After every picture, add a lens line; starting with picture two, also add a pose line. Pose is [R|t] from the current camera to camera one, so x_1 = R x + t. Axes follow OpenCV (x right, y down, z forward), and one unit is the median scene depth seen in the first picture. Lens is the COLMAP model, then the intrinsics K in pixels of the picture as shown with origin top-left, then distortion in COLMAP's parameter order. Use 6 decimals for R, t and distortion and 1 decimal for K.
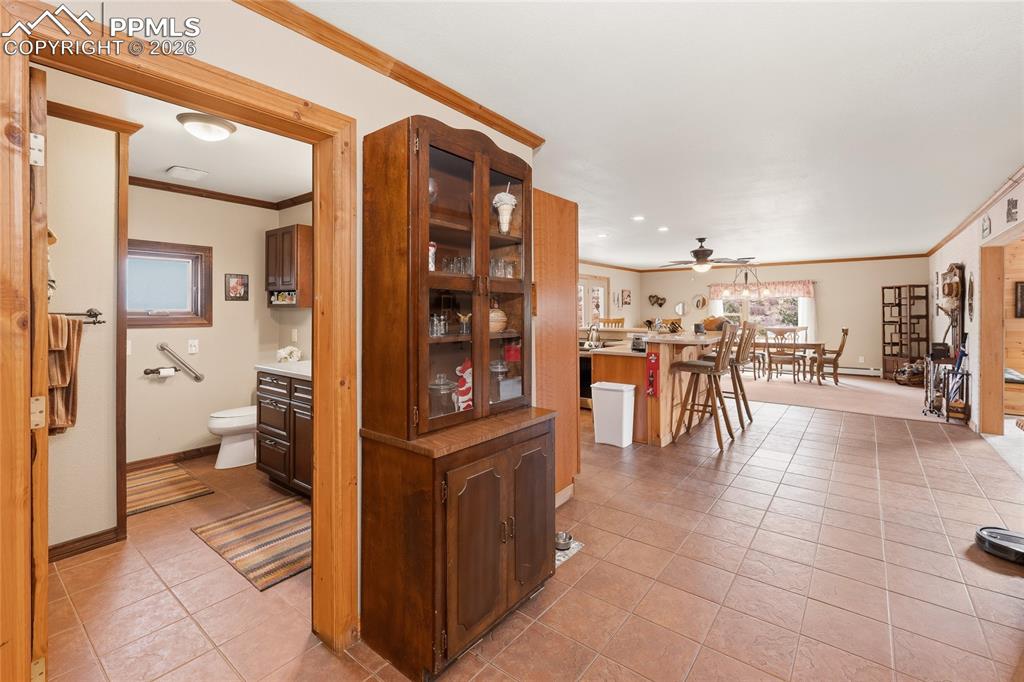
lens RADIAL K [[452.7, 0, 510.5], [0, 452.7, 315.7], [0, 0, 1]] dist [-0.001070, -0.000301]
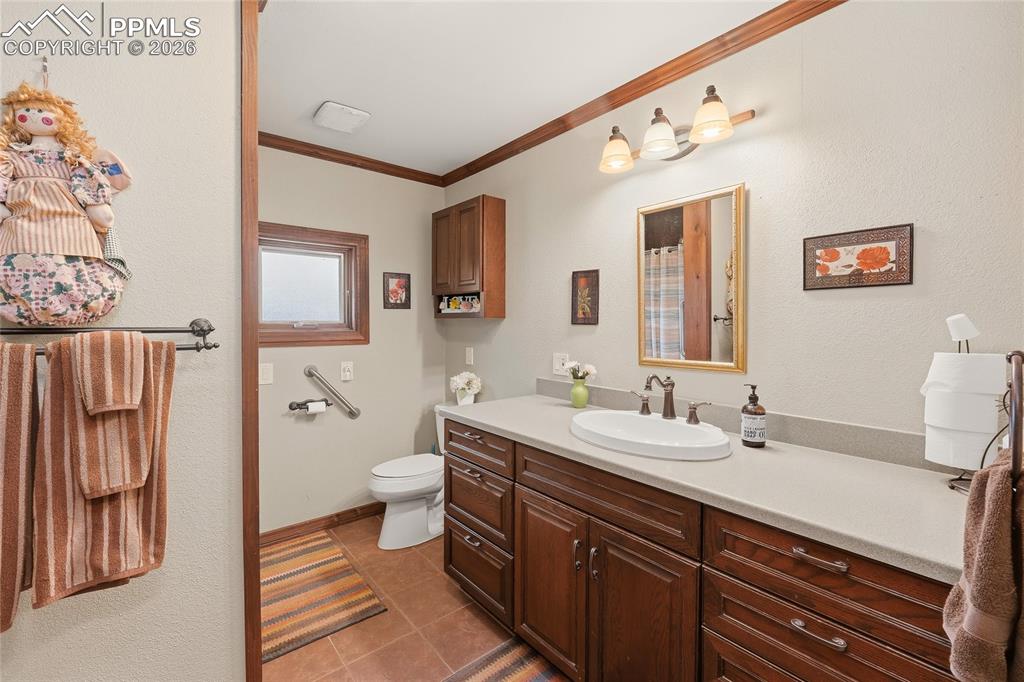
lens RADIAL K [[438.7, 0, 512.0], [0, 438.7, 341.0], [0, 0, 1]] dist [0.001234, 0.000054]
pose [[0.977569, 0.011356, -0.210310, -0.306329], [-0.004435, 0.999434, 0.033348, -0.006078], [0.210570, -0.031668, 0.977066, 0.381872]]
